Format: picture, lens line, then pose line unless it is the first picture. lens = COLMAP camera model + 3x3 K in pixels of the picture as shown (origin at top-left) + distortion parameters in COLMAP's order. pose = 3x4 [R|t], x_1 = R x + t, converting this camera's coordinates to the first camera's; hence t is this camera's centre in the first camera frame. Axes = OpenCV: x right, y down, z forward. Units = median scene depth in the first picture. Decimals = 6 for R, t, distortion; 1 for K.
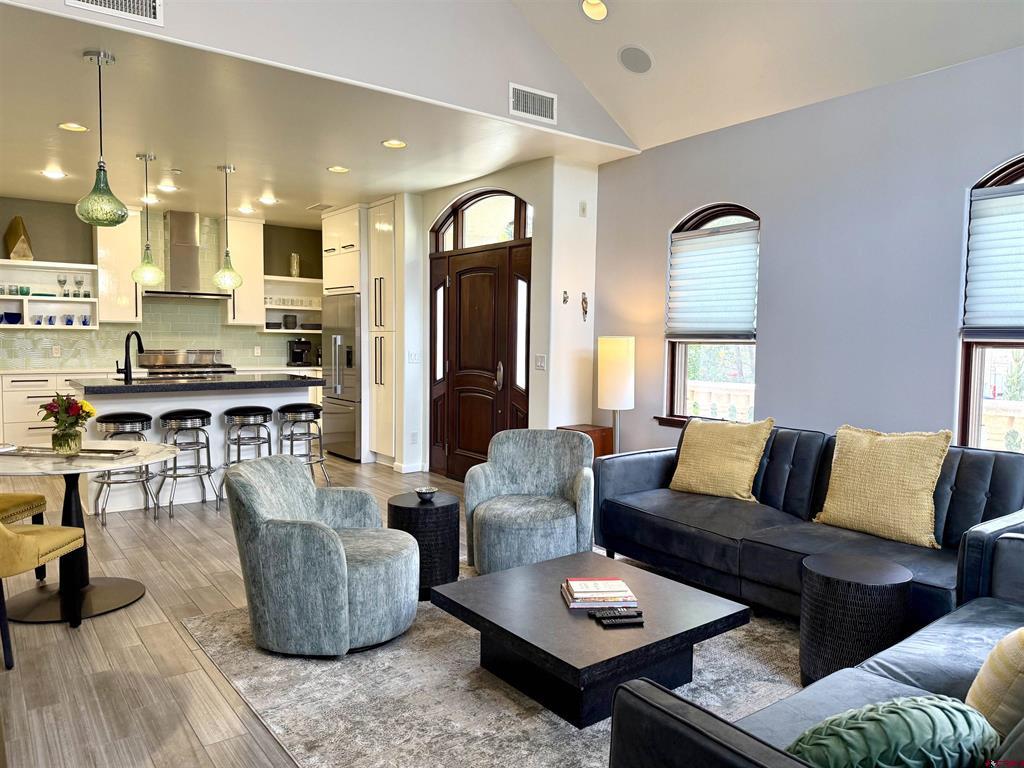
lens RADIAL K [[717.7, 0, 512.0], [0, 717.7, 384.0], [0, 0, 1]] dist [0.085065, -0.133980]
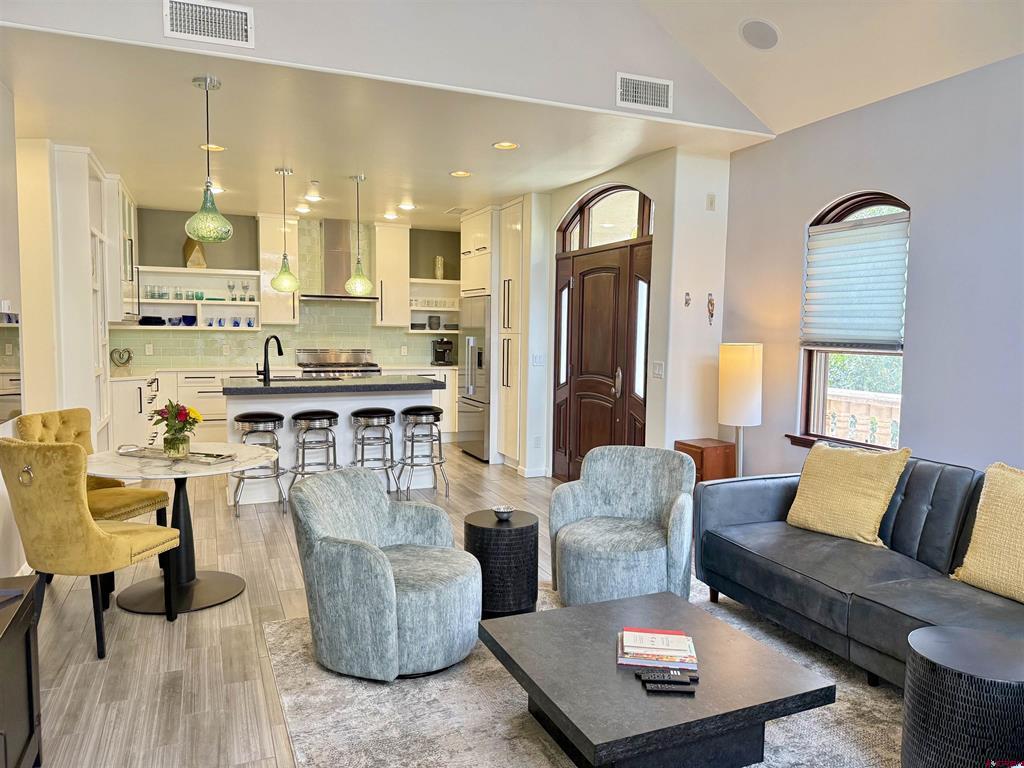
lens RADIAL K [[717.7, 0, 512.0], [0, 717.7, 384.0], [0, 0, 1]] dist [0.085065, -0.133980]
pose [[0.970425, 0.019486, -0.240616, 0.086326], [-0.016816, 0.999772, 0.013145, -0.023227], [0.240817, -0.008710, 0.970531, 0.054695]]
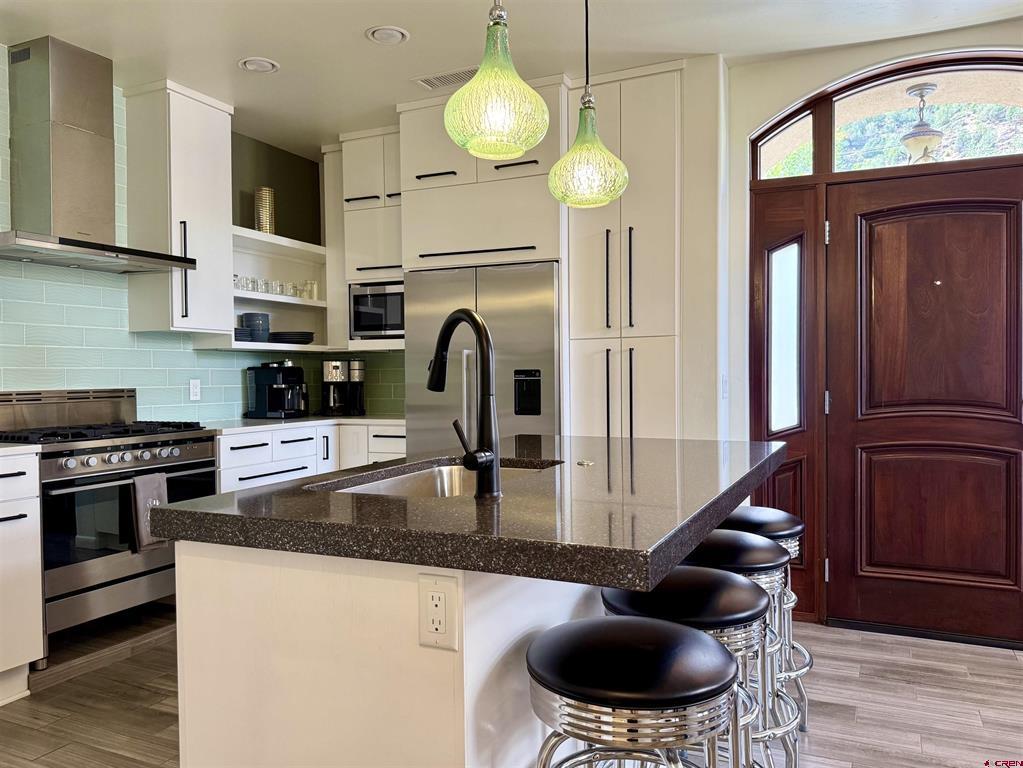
lens RADIAL K [[784.3, 0, 512.8], [0, 784.3, 362.4], [0, 0, 1]] dist [0.103645, -0.176068]
pose [[0.880567, -0.014543, 0.473699, -0.710871], [0.050717, 0.996681, -0.063679, -0.036674], [-0.471200, 0.080099, 0.878382, 0.807169]]
